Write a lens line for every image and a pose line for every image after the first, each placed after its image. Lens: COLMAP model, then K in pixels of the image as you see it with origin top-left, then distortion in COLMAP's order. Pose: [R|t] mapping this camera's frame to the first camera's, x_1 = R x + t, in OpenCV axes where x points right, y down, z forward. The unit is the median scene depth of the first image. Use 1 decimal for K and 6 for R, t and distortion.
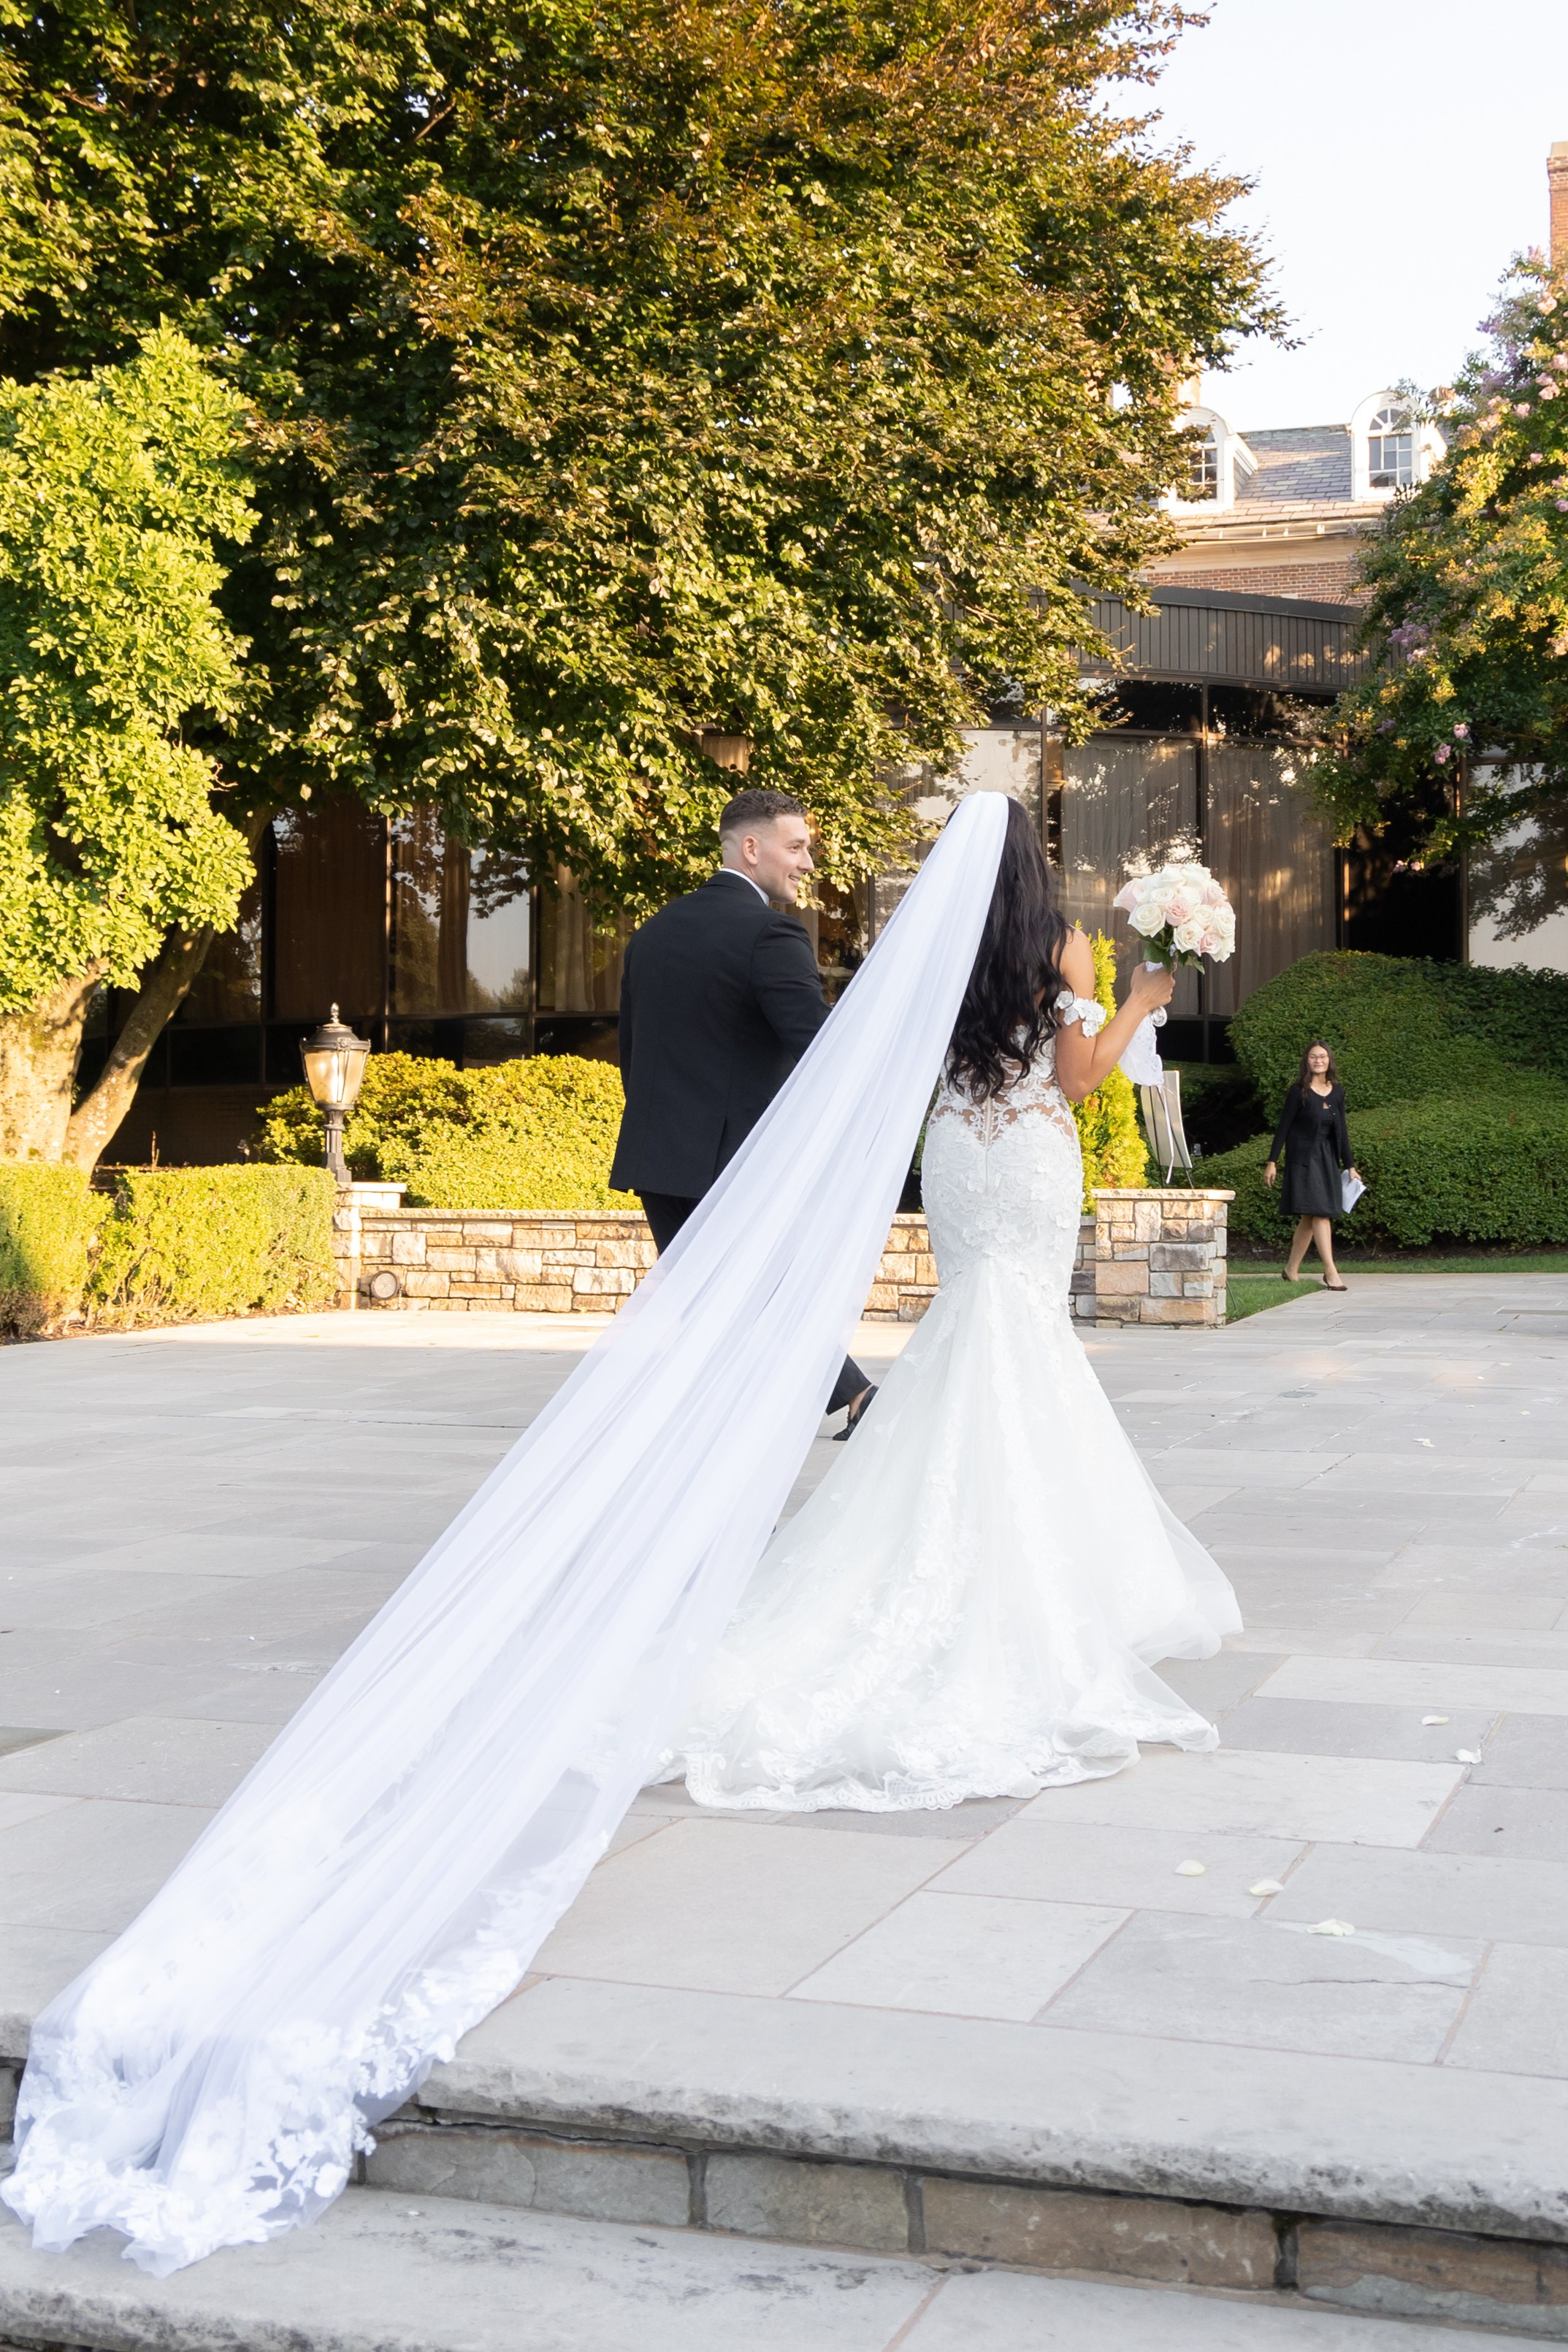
lens RADIAL K [[3091.4, 0, 784.0], [0, 3091.4, 1080.9], [0, 0, 1]] dist [-0.013259, -0.035273]
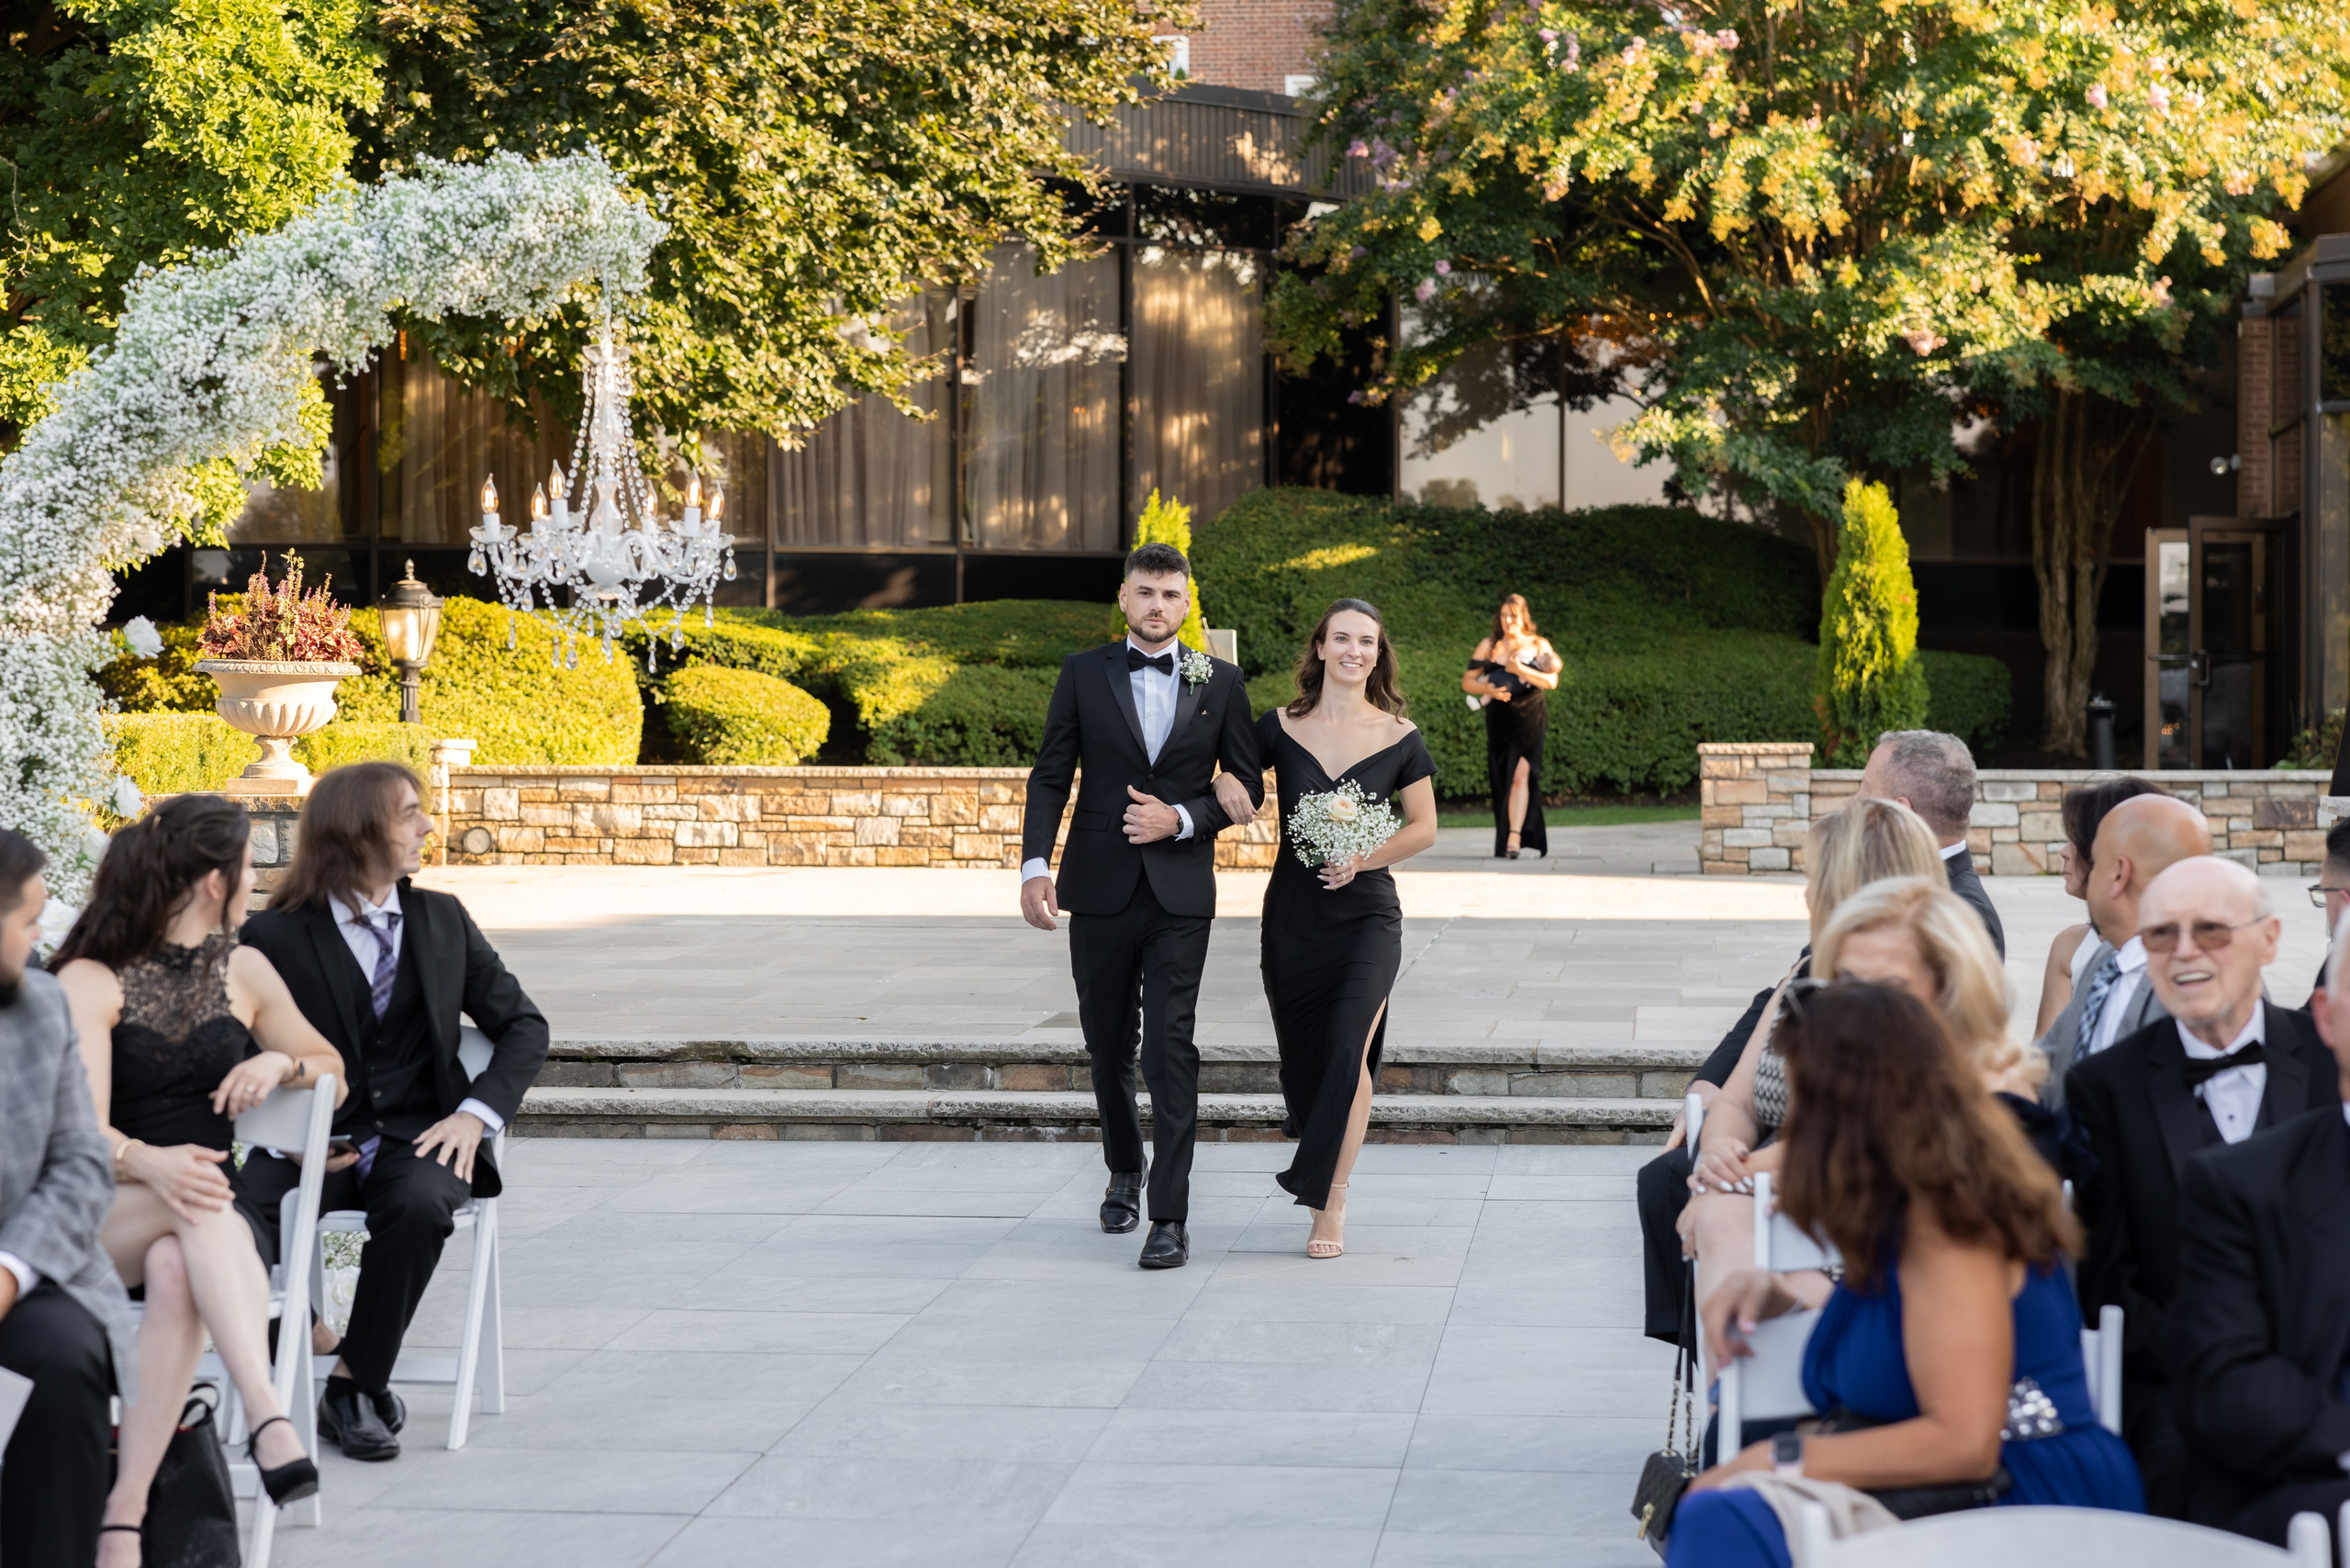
lens RADIAL K [[4665.5, 0, 1171.0], [0, 4665.5, 777.3], [0, 0, 1]] dist [0.000668, 0.068210]
pose [[0.976058, -0.004082, 0.217472, -0.244300], [-0.004885, 0.999160, 0.040682, -0.018320], [-0.217455, -0.040770, 0.975218, -0.548741]]
